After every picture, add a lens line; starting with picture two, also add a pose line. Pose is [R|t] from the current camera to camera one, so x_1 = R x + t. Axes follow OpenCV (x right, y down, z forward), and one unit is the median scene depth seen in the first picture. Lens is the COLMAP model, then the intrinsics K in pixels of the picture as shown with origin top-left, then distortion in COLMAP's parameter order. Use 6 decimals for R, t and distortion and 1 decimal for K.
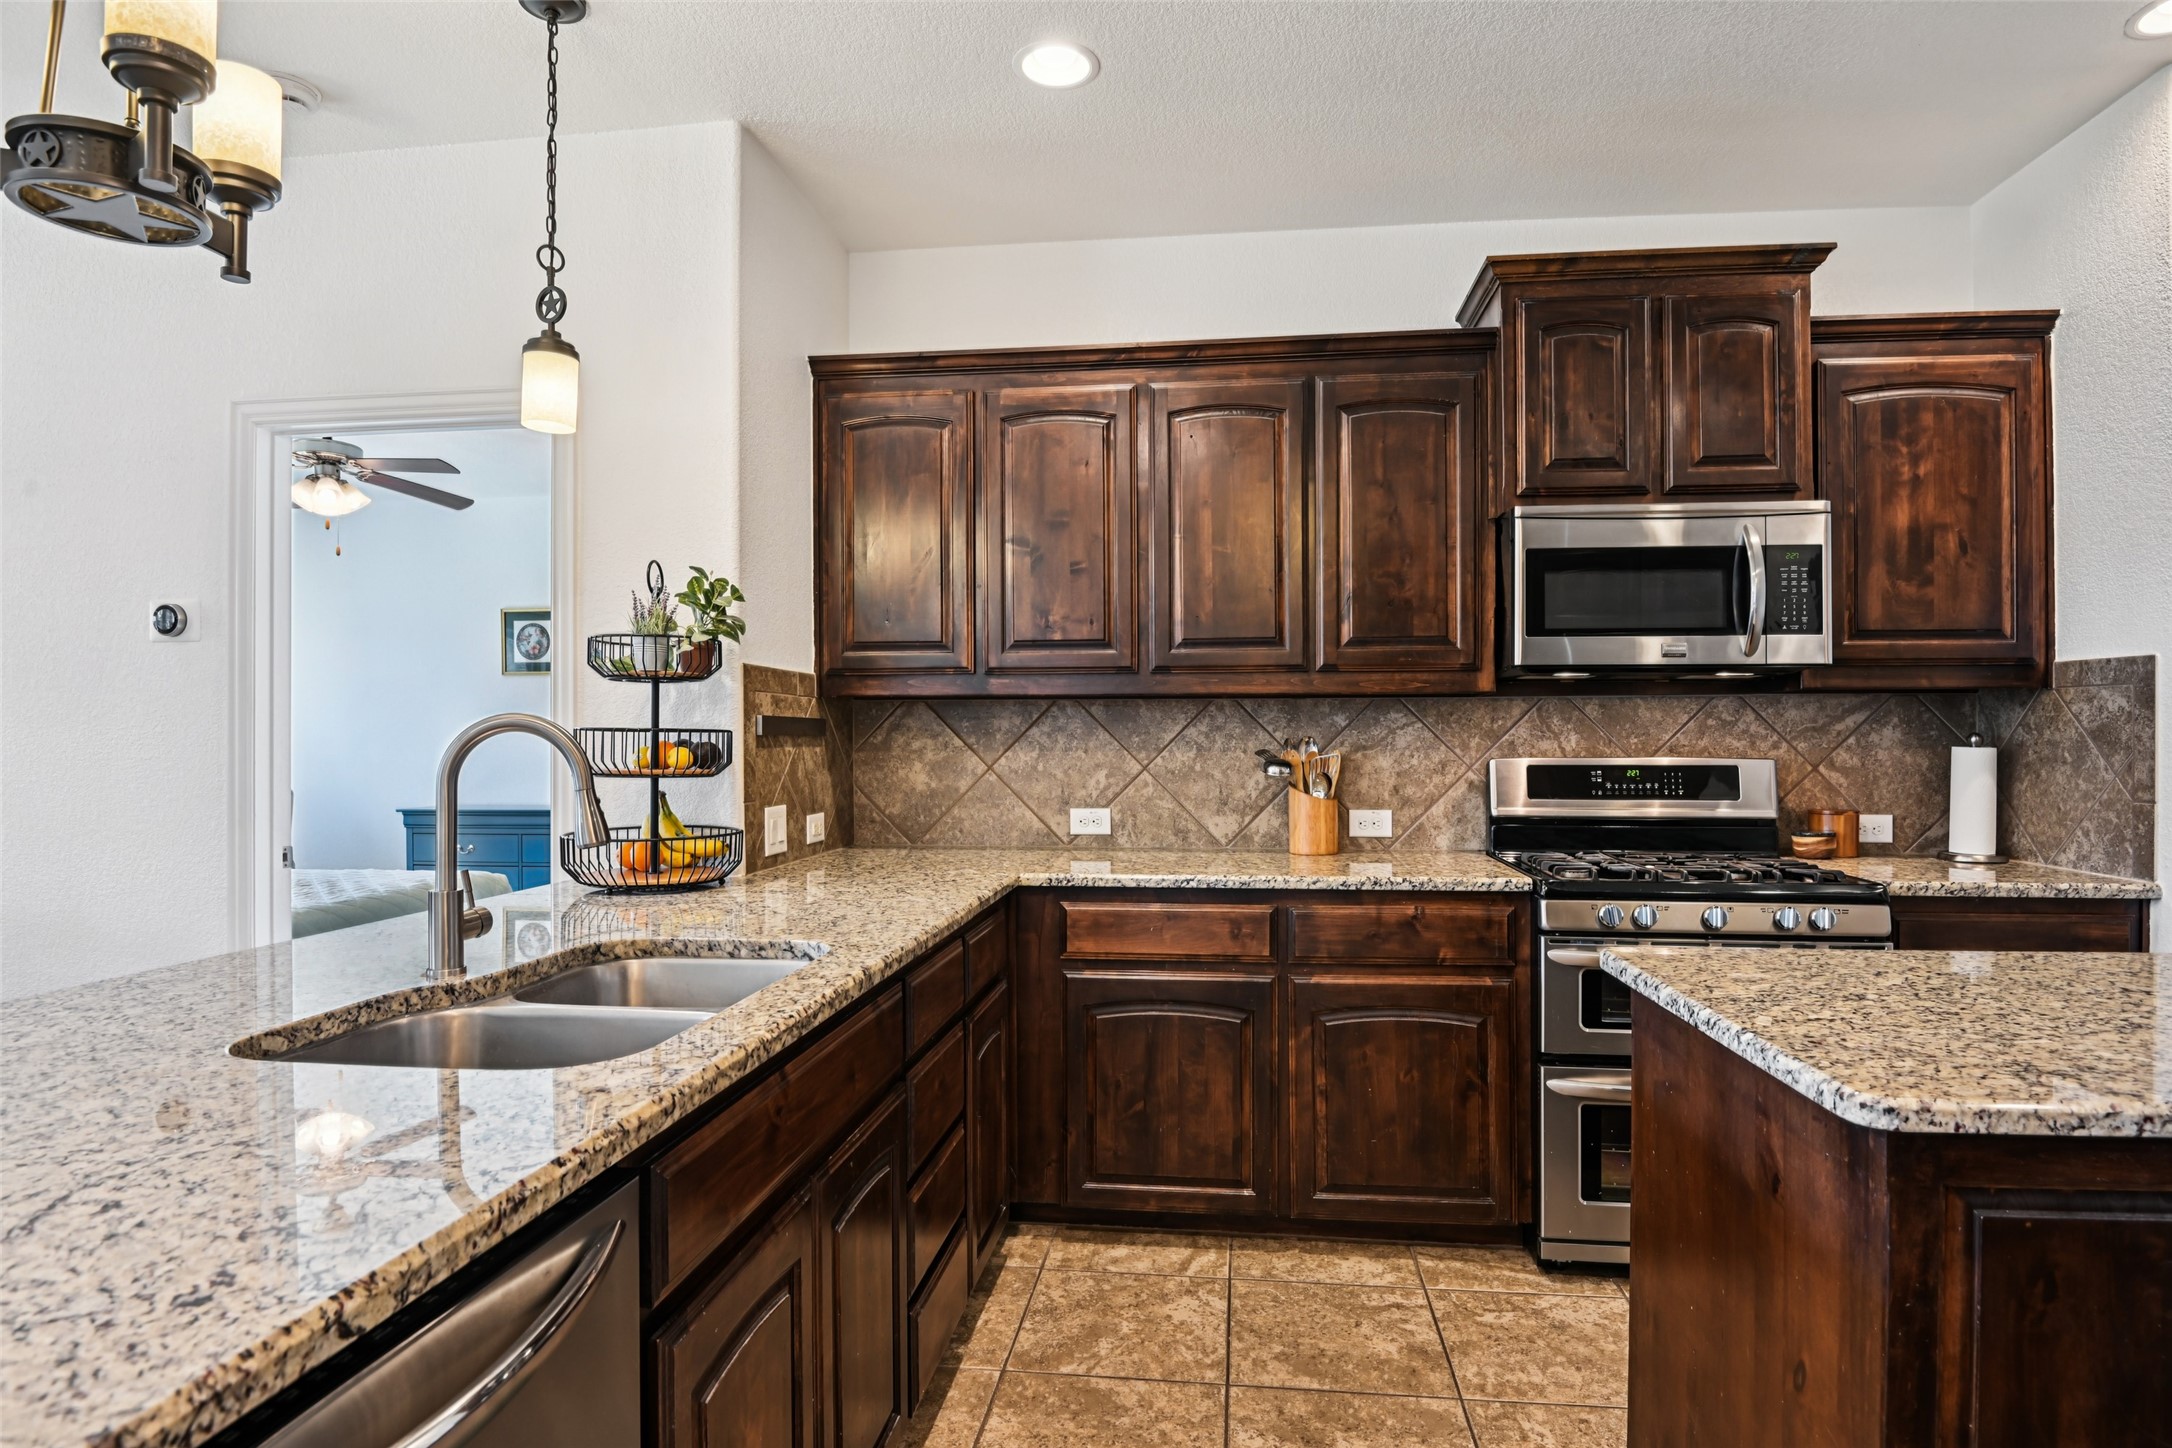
lens RADIAL K [[1160.2, 0, 1096.8], [0, 1160.2, 745.3], [0, 0, 1]] dist [-0.009925, -0.011105]
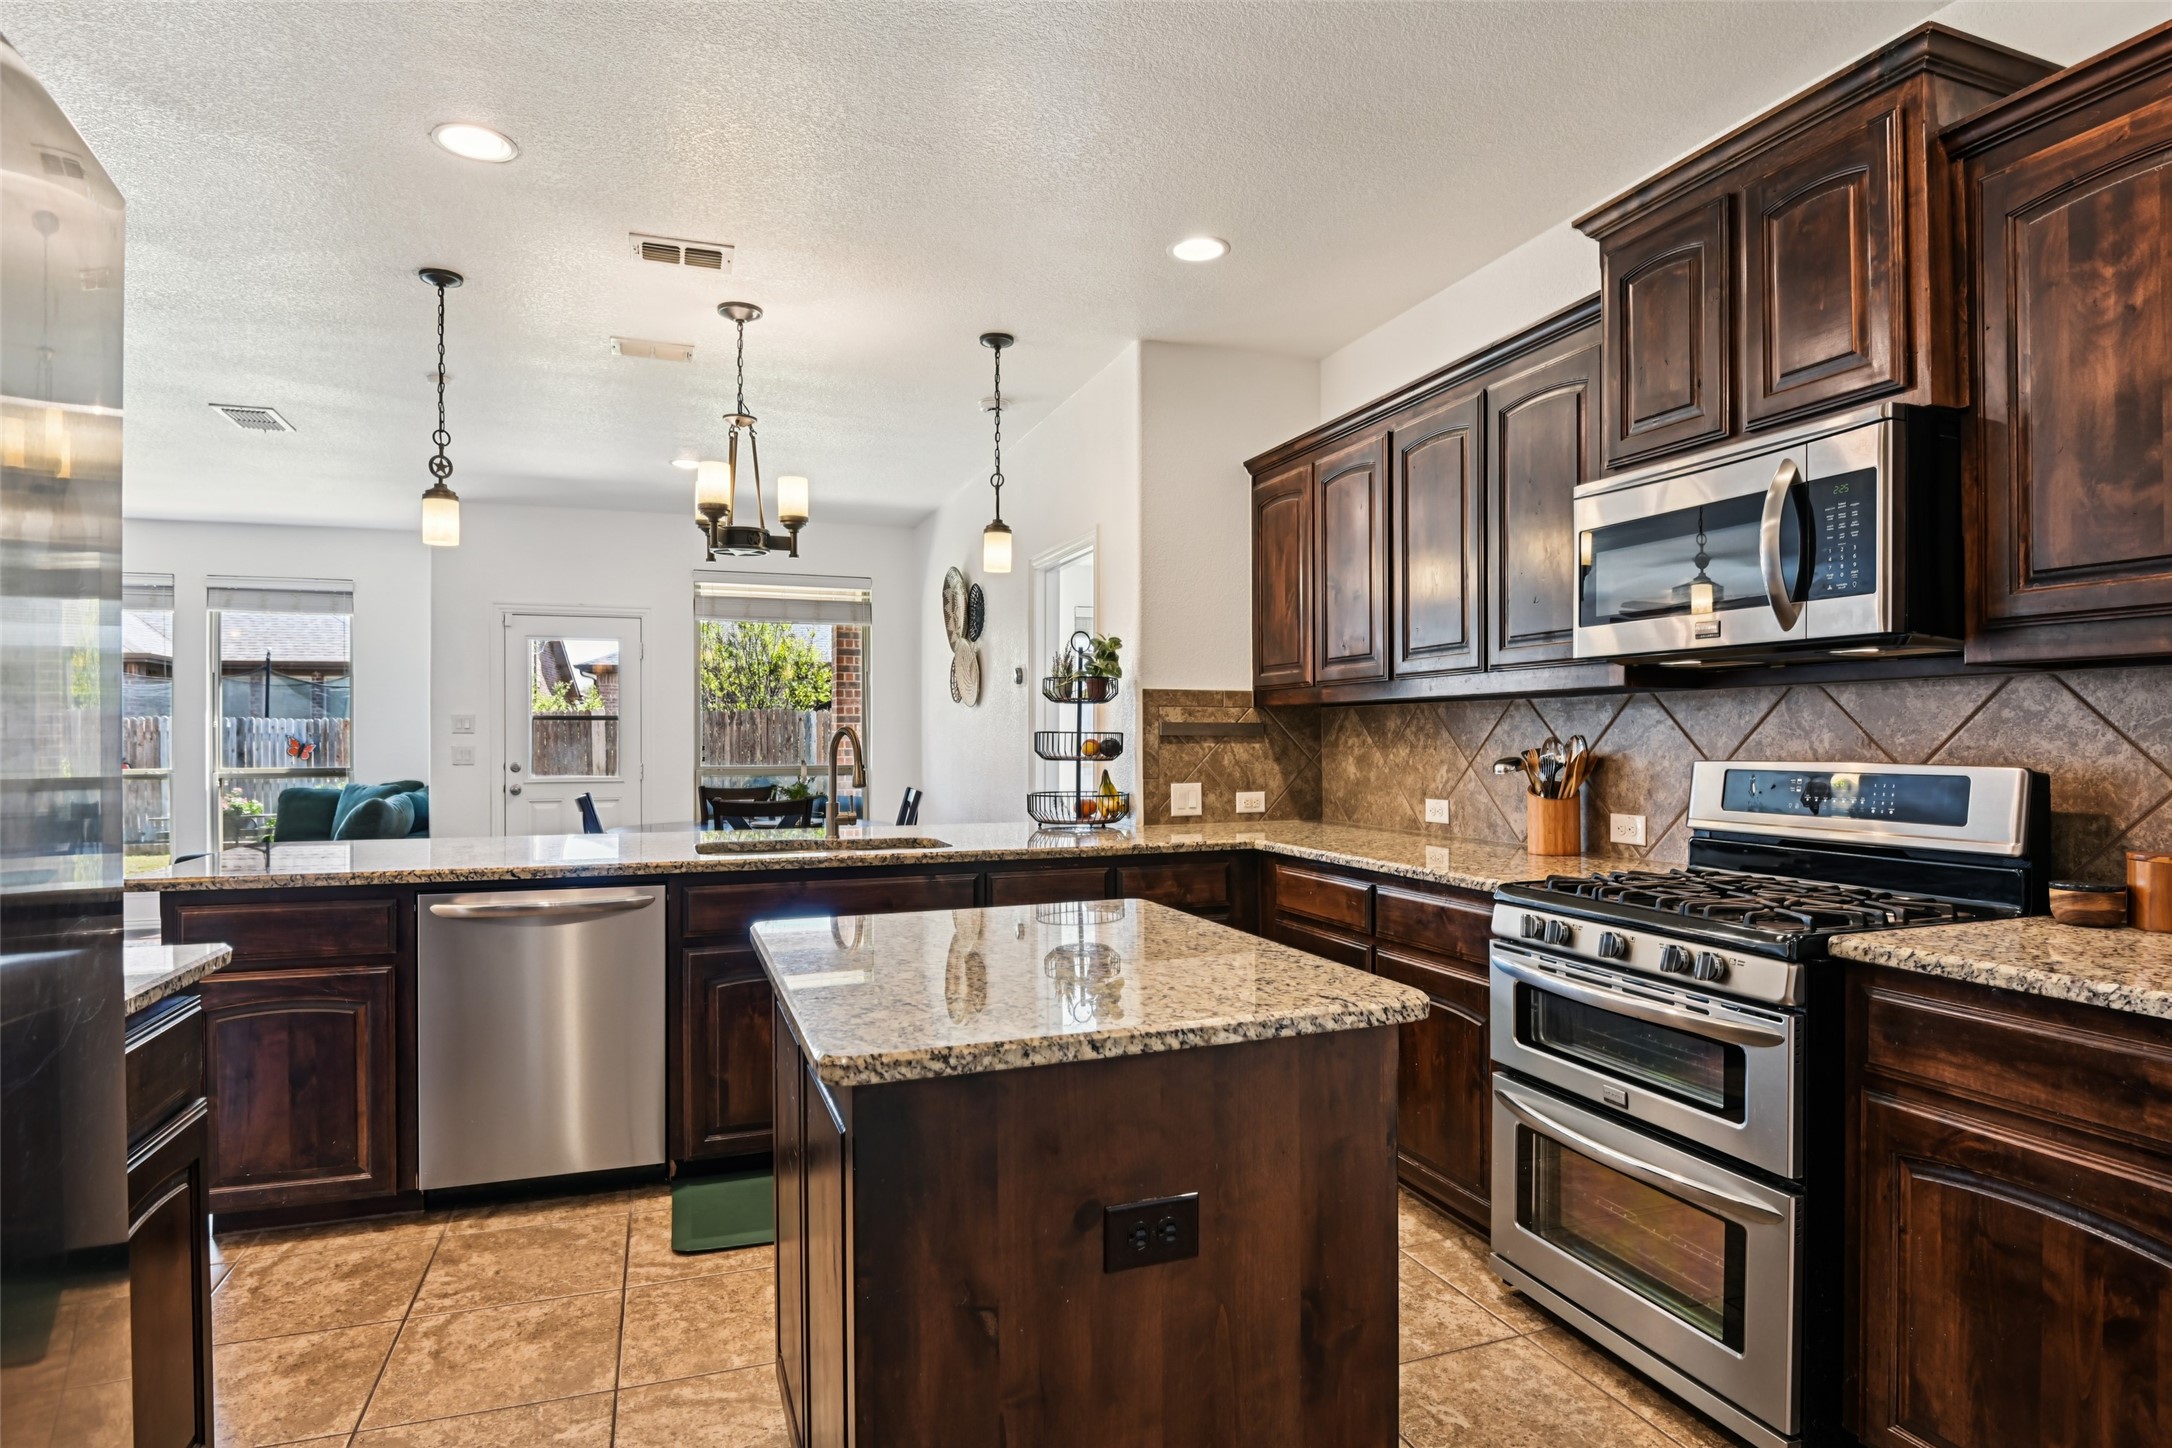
lens RADIAL K [[1160.2, 0, 1096.8], [0, 1160.2, 745.3], [0, 0, 1]] dist [-0.009925, -0.011105]
pose [[0.450092, 0.006051, -0.892961, 0.974035], [-0.004141, 0.999980, 0.004689, -0.002352], [0.892972, 0.001587, 0.450109, 0.230248]]
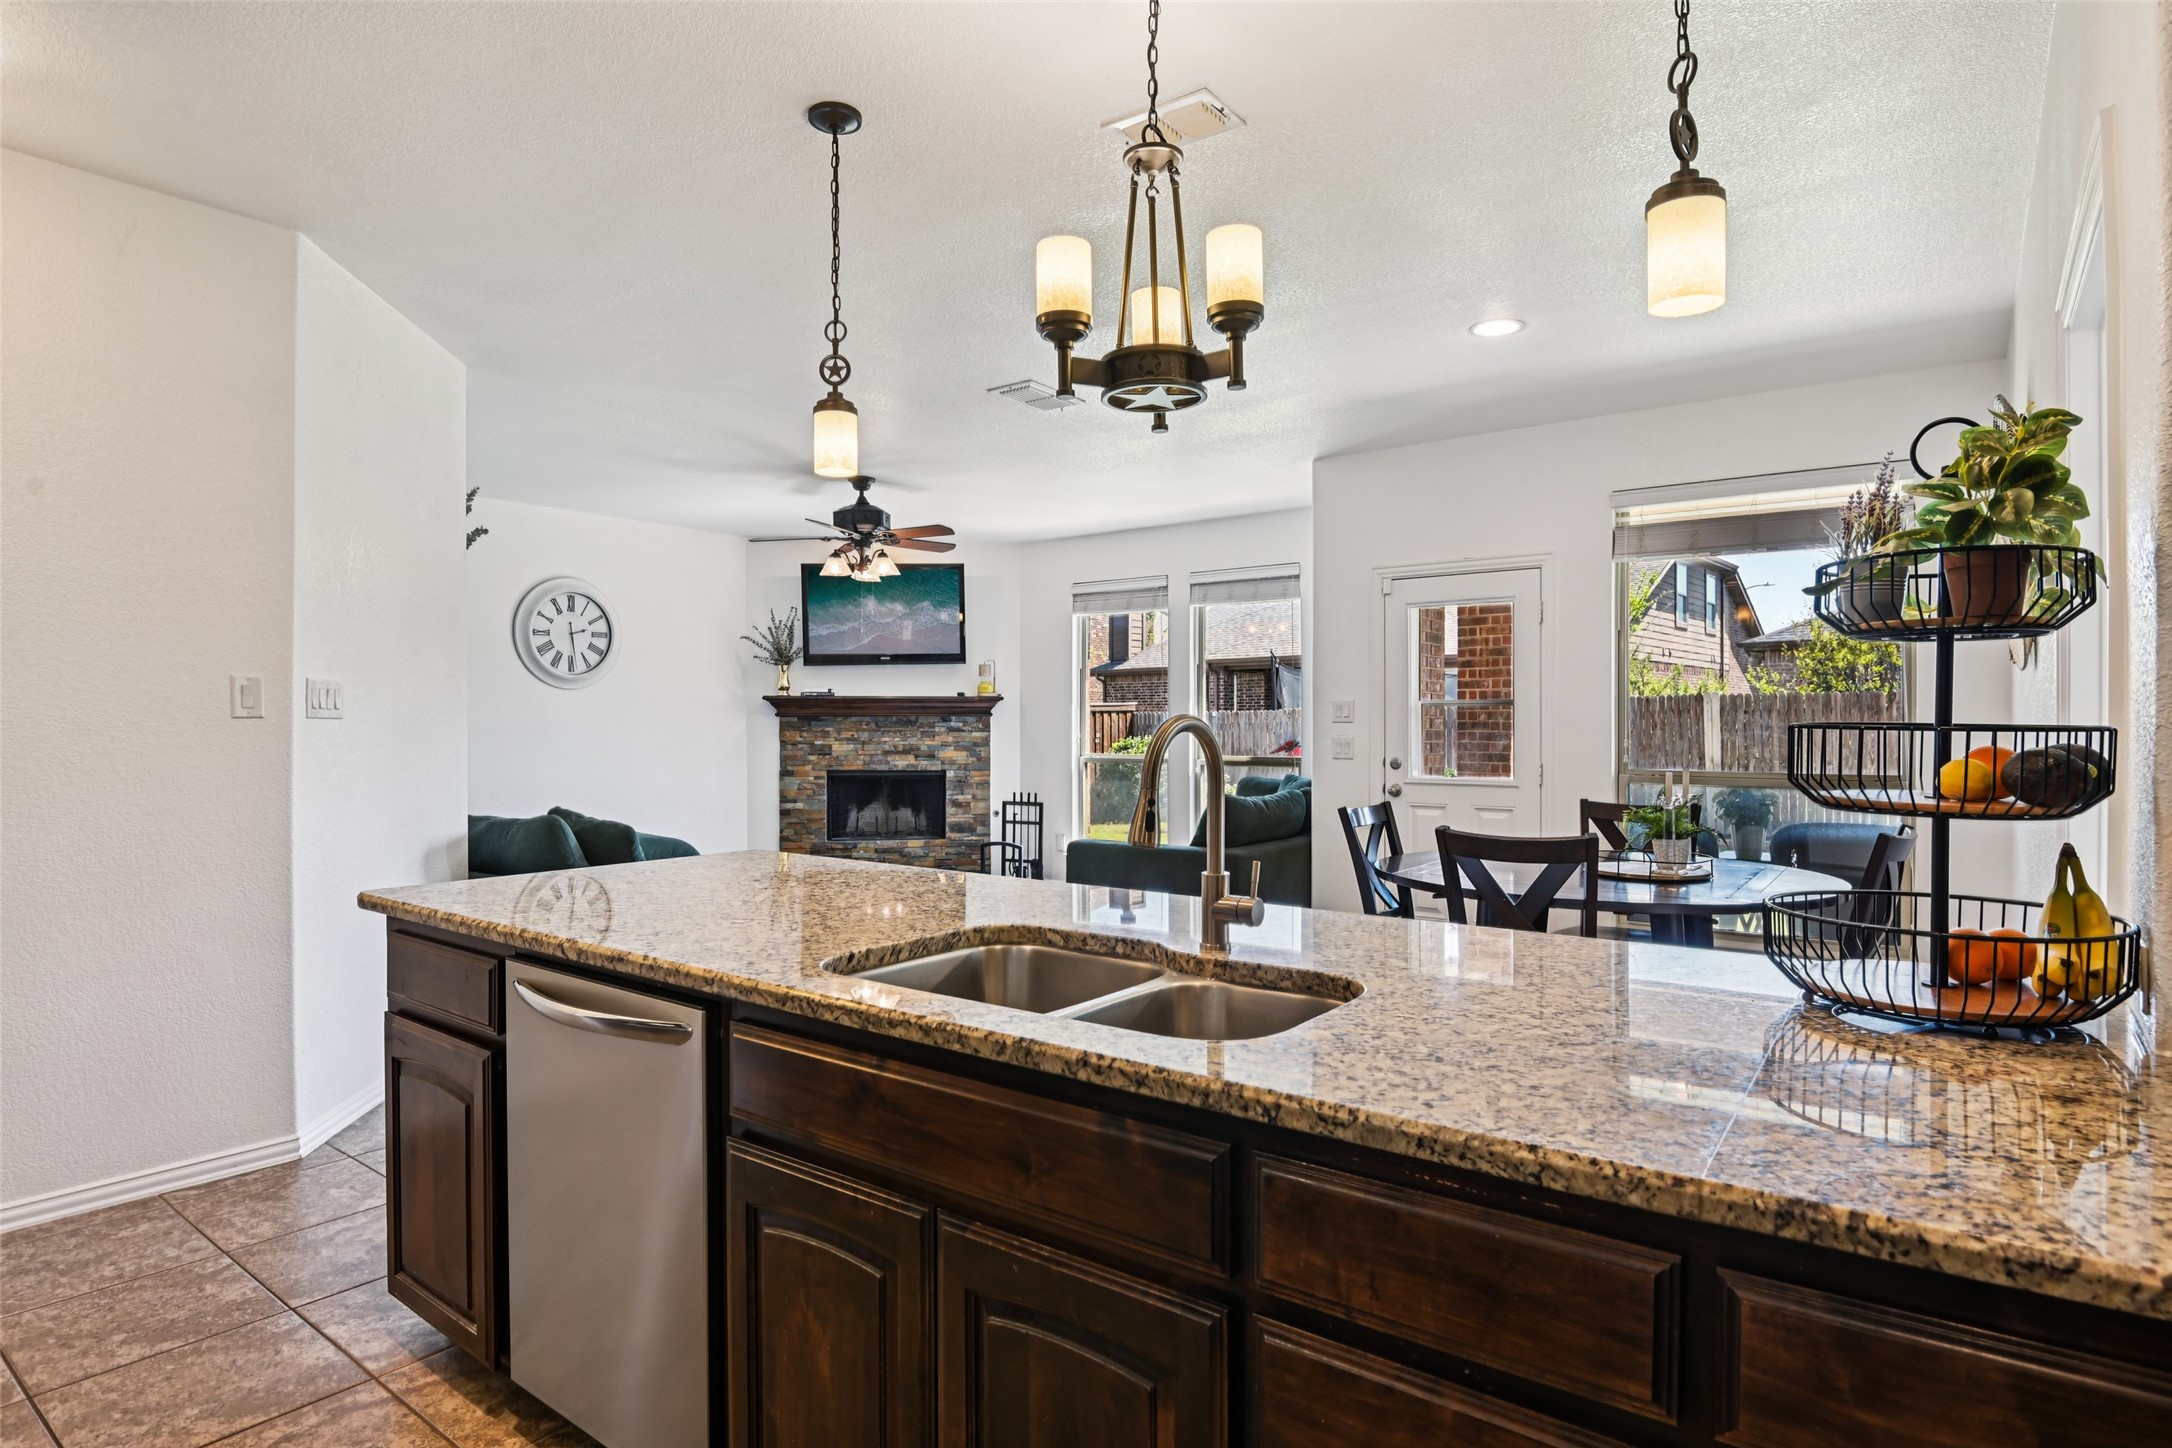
lens RADIAL K [[1155.7, 0, 1088.8], [0, 1155.7, 730.4], [0, 0, 1]] dist [-0.014795, -0.001013]
pose [[-0.512746, 0.004953, -0.858526, 0.246992], [-0.004966, 0.999950, 0.008735, -0.012330], [0.858526, 0.008742, -0.512696, 0.805484]]
